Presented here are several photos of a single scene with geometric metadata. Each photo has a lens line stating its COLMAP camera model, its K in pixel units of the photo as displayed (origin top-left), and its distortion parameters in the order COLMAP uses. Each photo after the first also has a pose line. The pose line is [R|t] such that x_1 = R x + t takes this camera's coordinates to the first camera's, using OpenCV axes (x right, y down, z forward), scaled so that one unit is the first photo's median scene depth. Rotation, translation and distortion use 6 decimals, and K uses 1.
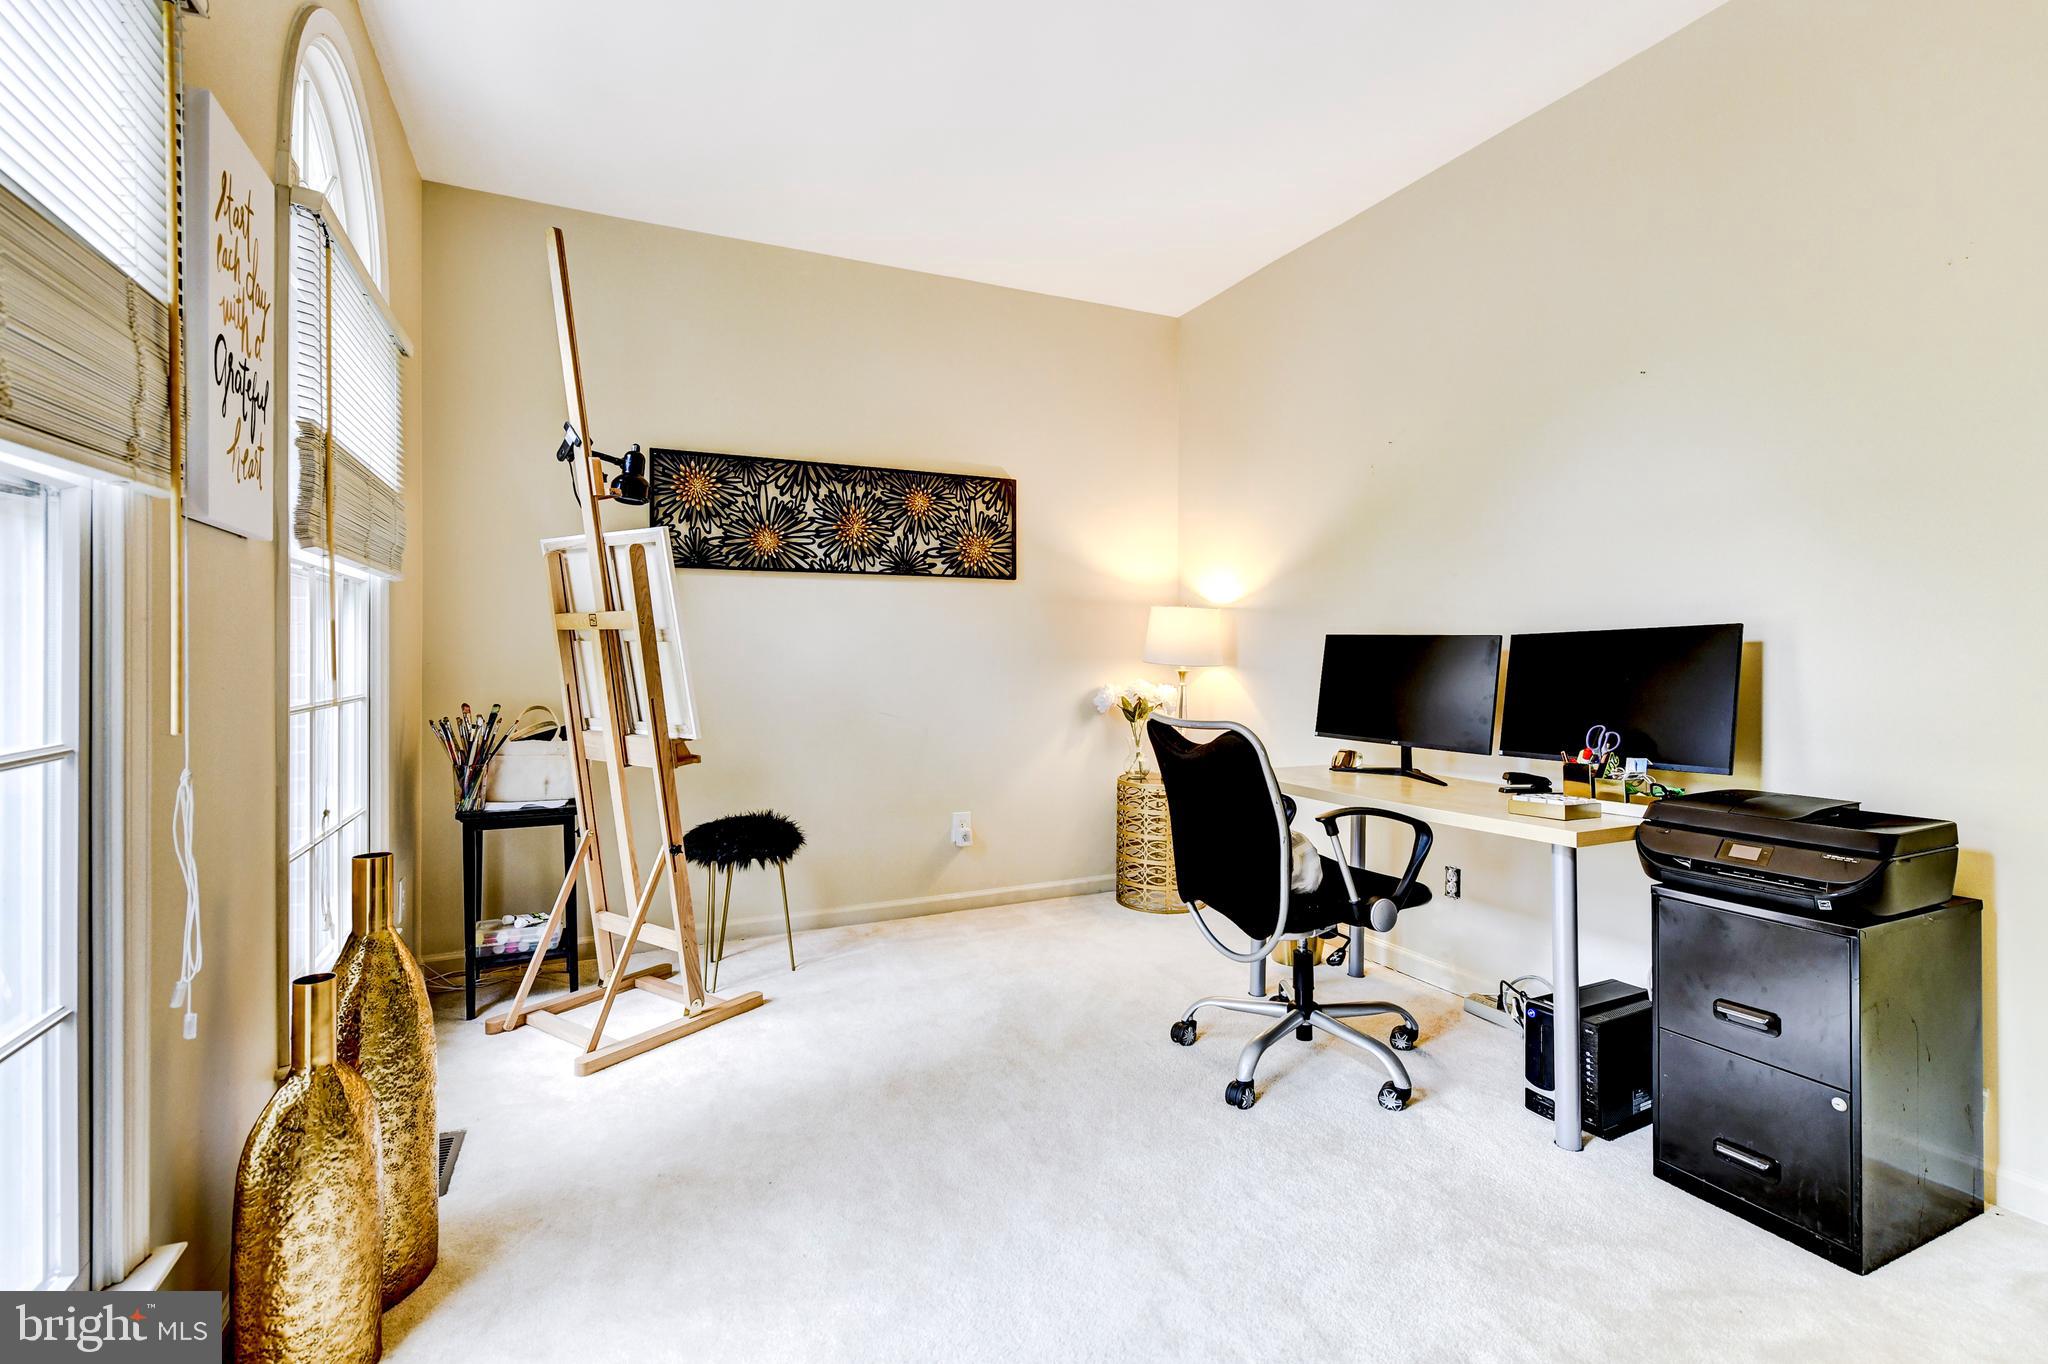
lens RADIAL K [[933.9, 0, 1025.1], [0, 933.9, 663.4], [0, 0, 1]] dist [0.006284, 0.000573]
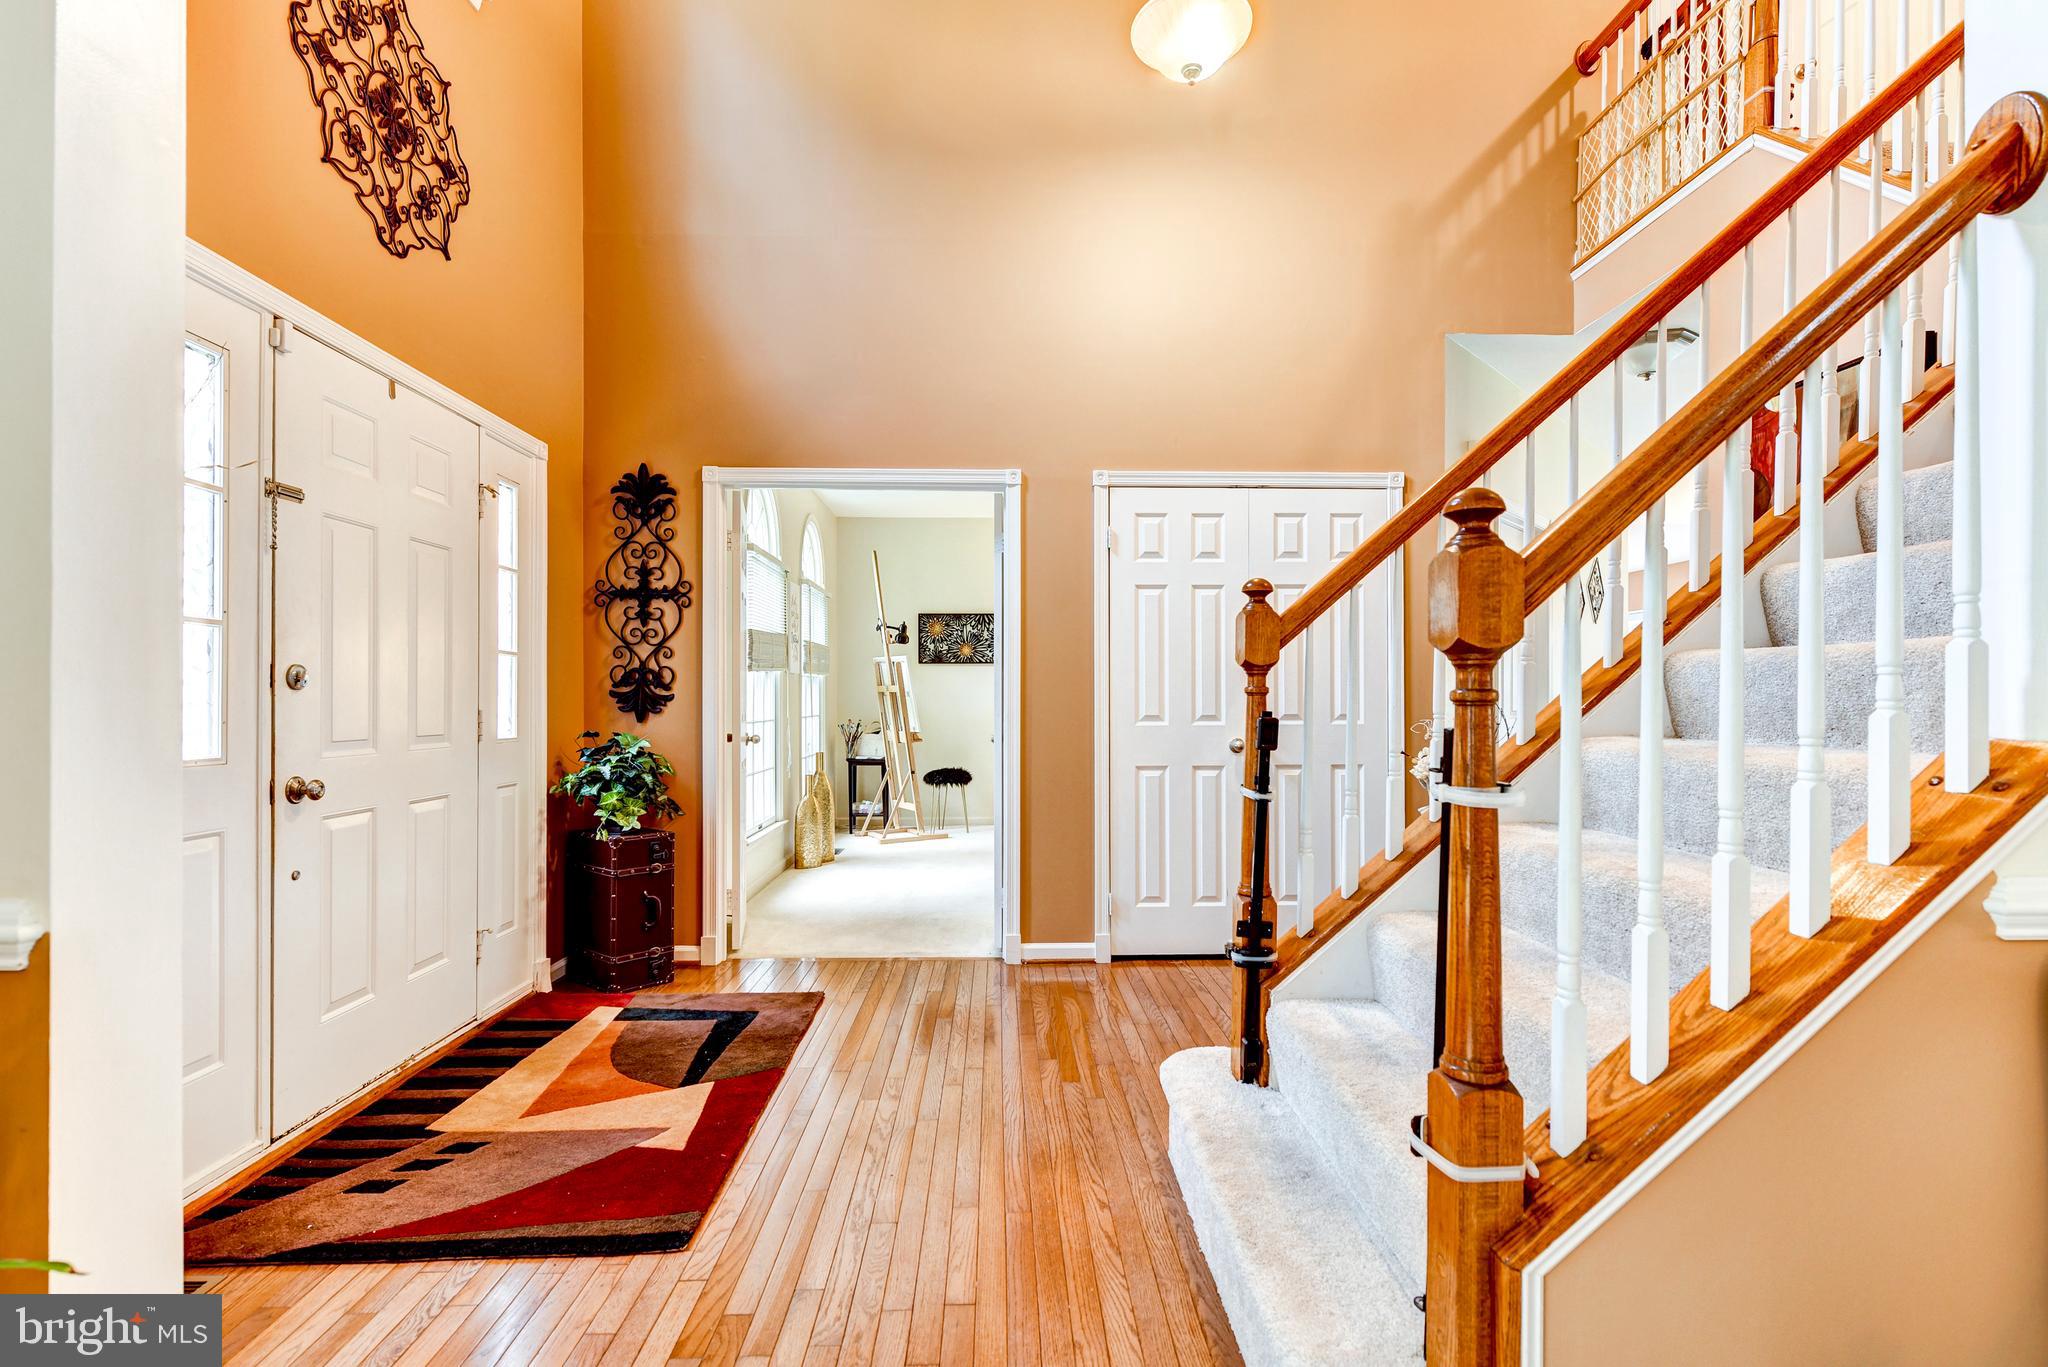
lens RADIAL K [[988.4, 0, 1026.7], [0, 988.4, 698.2], [0, 0, 1]] dist [-0.000851, -0.000007]
pose [[0.917446, -0.006738, -0.397803, 1.006193], [0.002501, 0.999934, -0.011169, 0.015607], [0.397853, 0.009252, 0.917403, -1.414777]]
